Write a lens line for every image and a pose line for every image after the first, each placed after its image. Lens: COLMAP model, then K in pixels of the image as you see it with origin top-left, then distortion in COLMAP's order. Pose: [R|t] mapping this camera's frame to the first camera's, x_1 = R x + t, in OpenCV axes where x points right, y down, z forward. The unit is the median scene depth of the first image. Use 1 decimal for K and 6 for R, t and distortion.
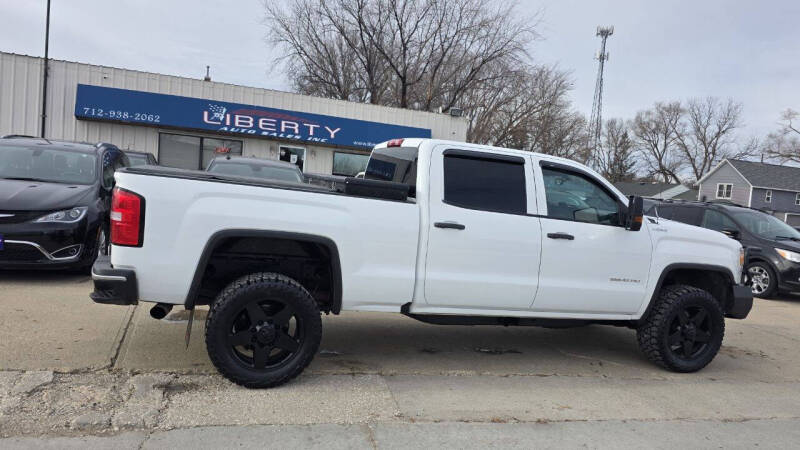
lens RADIAL K [[583.3, 0, 403.0], [0, 583.3, 223.5], [0, 0, 1]] dist [0.068640, -0.074449]
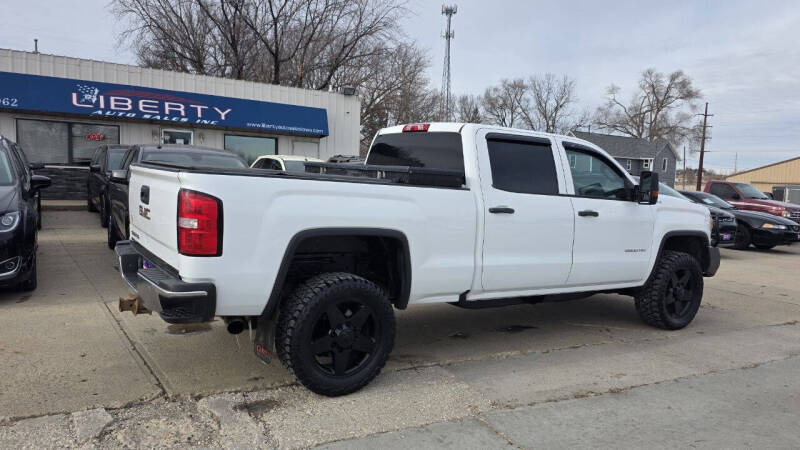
lens RADIAL K [[584.8, 0, 401.8], [0, 584.8, 226.9], [0, 0, 1]] dist [0.071664, -0.075416]
pose [[0.969240, -0.066428, 0.236983, -0.083823], [0.056448, 0.997219, 0.048658, -0.006820], [-0.239556, -0.033784, 0.970294, 0.017177]]
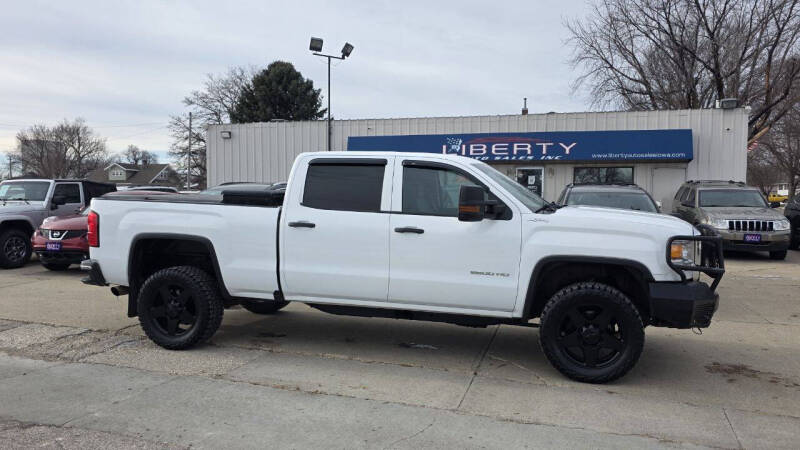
lens RADIAL K [[609.9, 0, 403.2], [0, 609.9, 228.4], [0, 0, 1]] dist [0.074323, -0.080941]
pose [[0.817335, -0.050323, -0.573961, 0.243780], [0.025521, 0.998363, -0.051190, 0.020326], [0.575597, 0.027191, 0.817281, 0.030793]]
